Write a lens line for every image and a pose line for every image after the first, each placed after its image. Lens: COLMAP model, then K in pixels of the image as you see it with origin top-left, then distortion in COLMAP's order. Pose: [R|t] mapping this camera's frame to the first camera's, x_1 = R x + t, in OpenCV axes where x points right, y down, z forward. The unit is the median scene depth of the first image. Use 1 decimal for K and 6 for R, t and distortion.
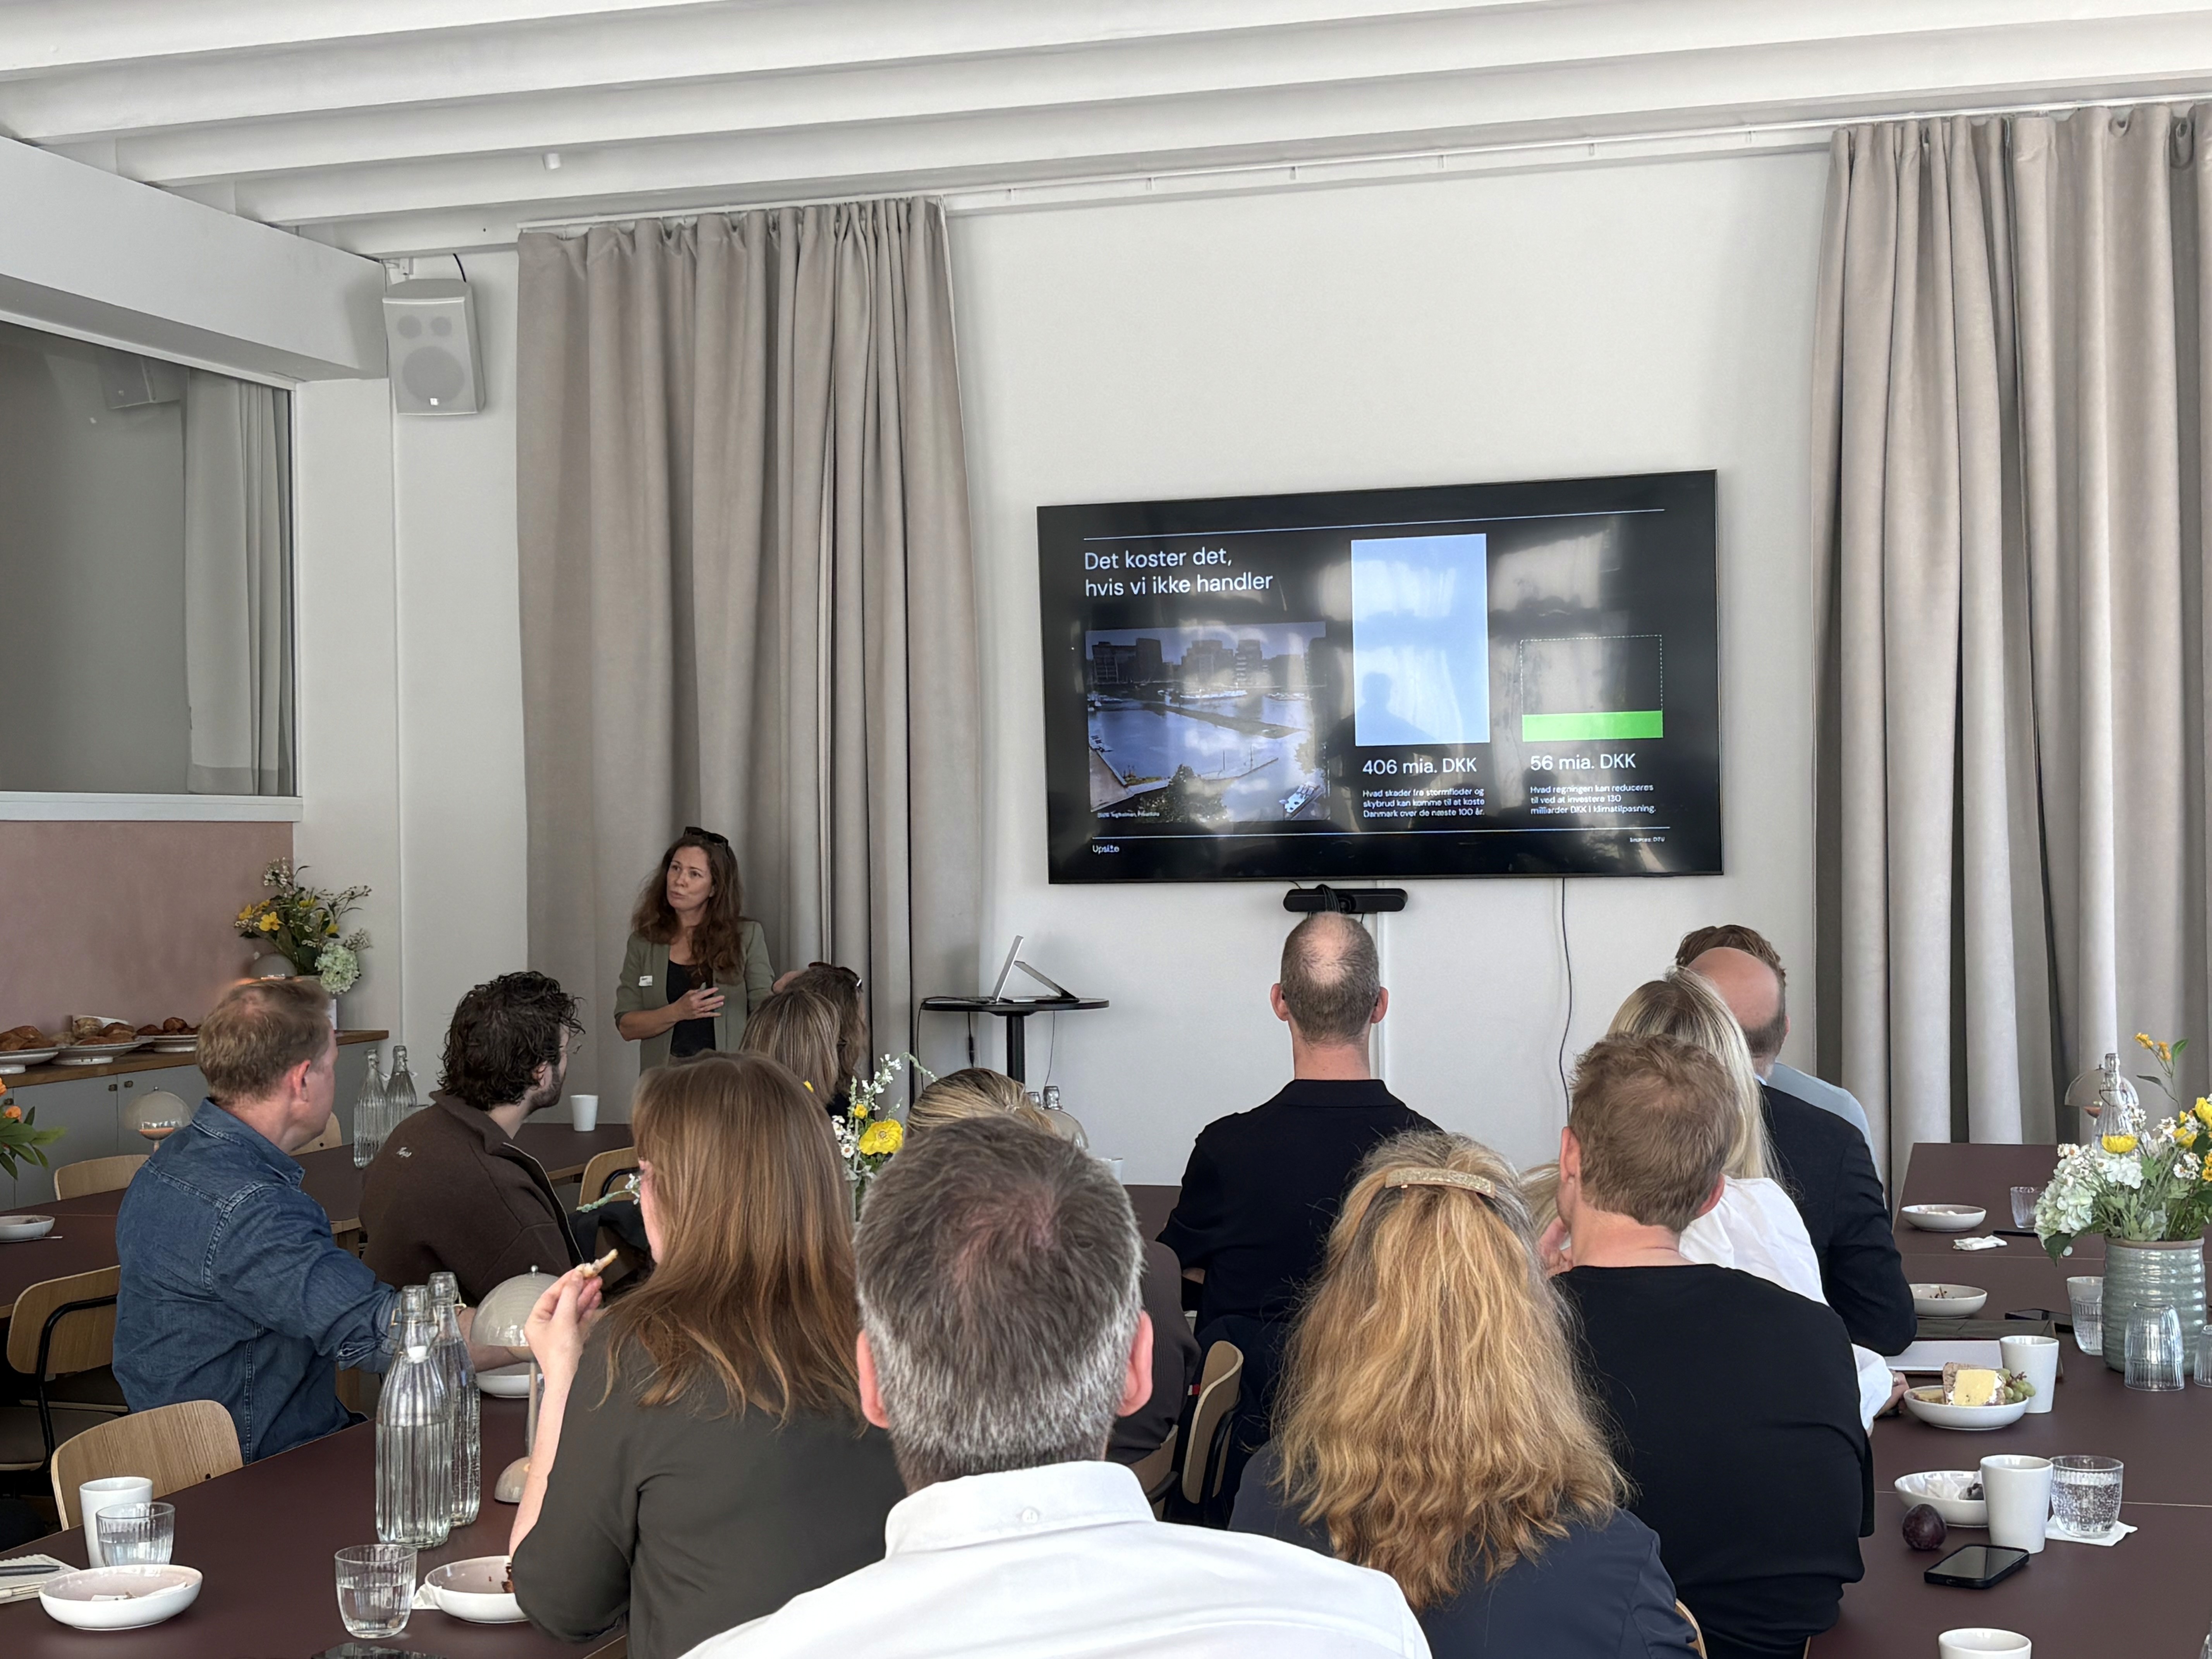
lens RADIAL K [[3037.3, 0, 1134.9], [0, 3037.3, 860.6], [0, 0, 1]] dist [0.081107, 0.000000]
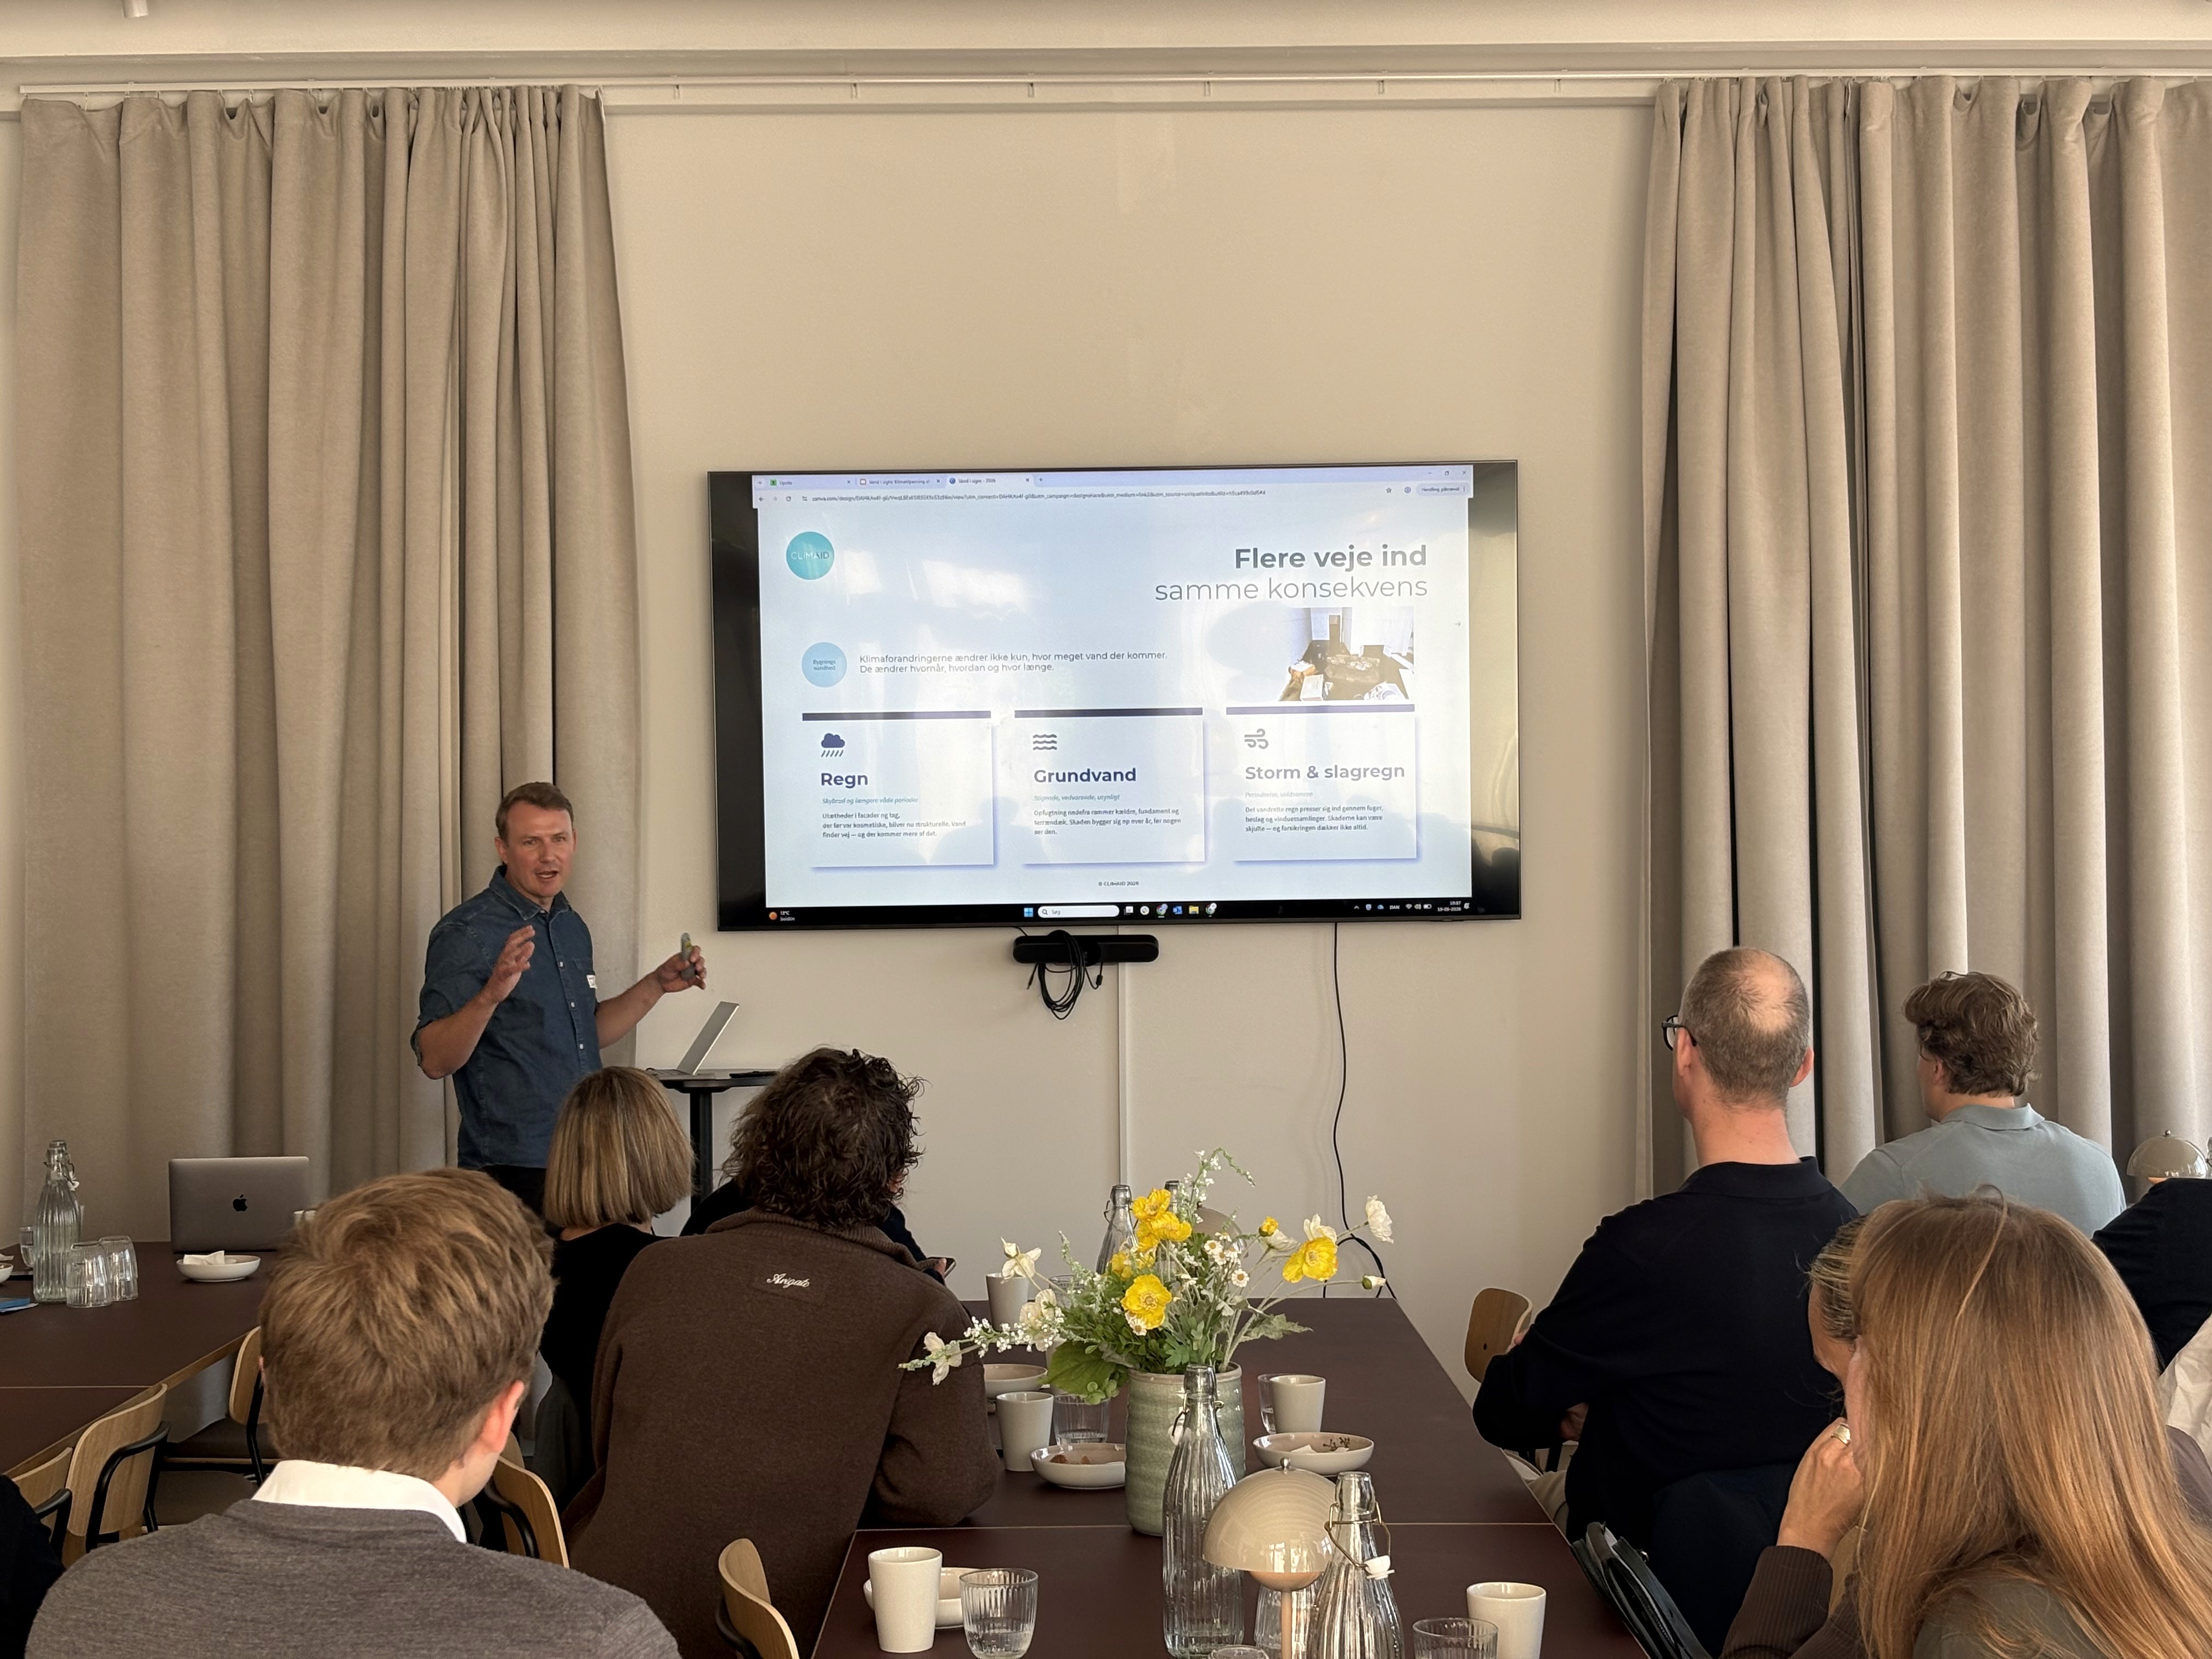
lens RADIAL K [[3361.8, 0, 1105.5], [0, 3361.8, 847.5], [0, 0, 1]] dist [0.040714, 0.000000]
pose [[0.959933, 0.006618, 0.280152, -0.186397], [-0.001414, 0.999823, -0.018773, 0.002119], [-0.280227, 0.017625, 0.959772, 0.100888]]
